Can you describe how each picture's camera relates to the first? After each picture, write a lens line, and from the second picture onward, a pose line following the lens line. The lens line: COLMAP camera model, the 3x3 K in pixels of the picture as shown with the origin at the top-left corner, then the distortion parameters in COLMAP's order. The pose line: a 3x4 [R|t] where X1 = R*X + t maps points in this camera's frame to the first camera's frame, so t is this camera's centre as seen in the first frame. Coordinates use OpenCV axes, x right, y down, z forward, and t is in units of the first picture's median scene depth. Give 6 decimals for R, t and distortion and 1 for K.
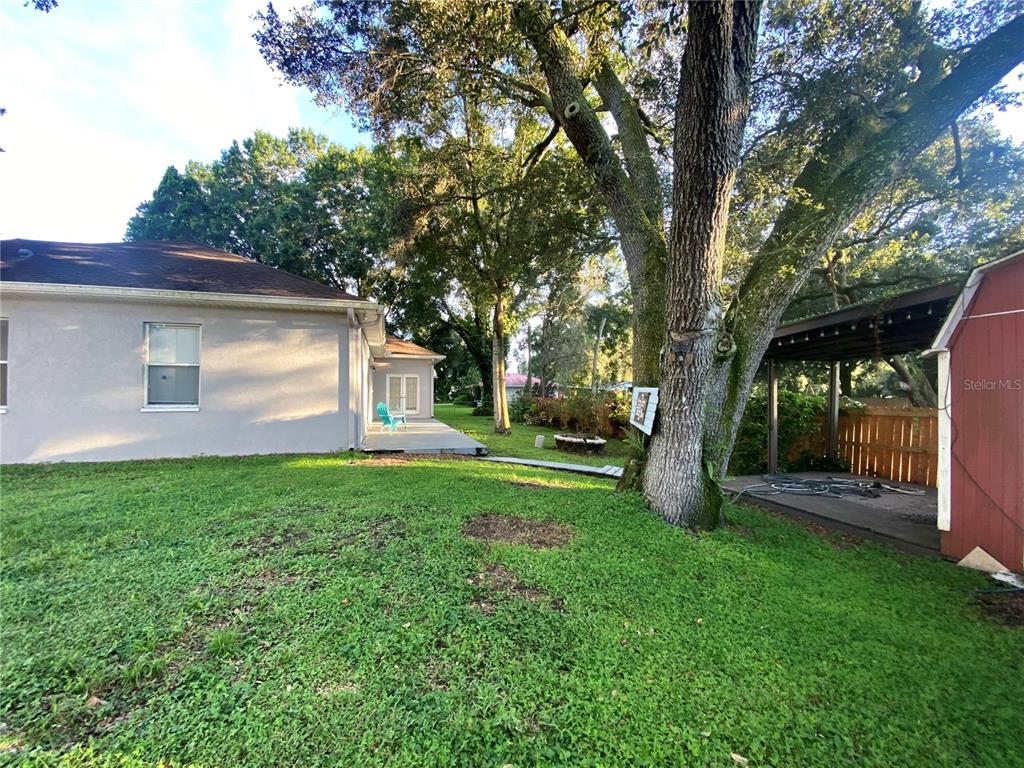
lens RADIAL K [[416.6, 0, 511.3], [0, 416.6, 383.6], [0, 0, 1]] dist [0.031595, -0.026146]
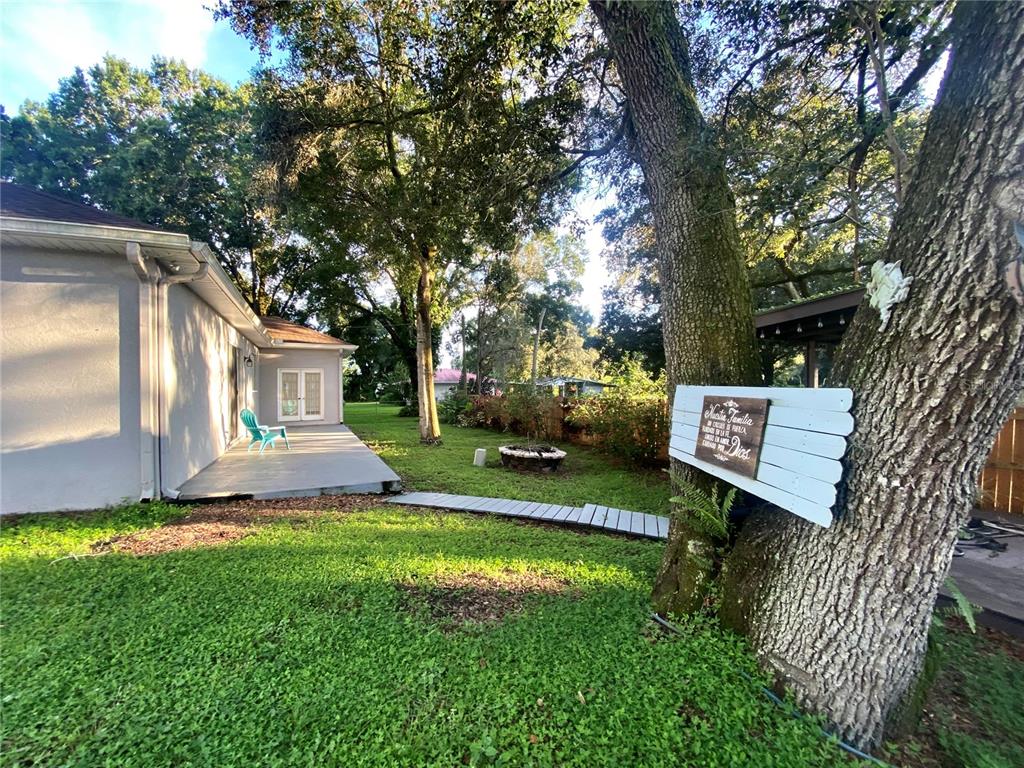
lens RADIAL K [[411.7, 0, 515.0], [0, 411.7, 385.5], [0, 0, 1]] dist [0.027745, -0.026394]
pose [[0.985871, -0.011525, 0.167110, 0.004534], [0.009062, 0.999839, 0.015494, -0.000072], [-0.167261, -0.013761, 0.985817, 0.140046]]
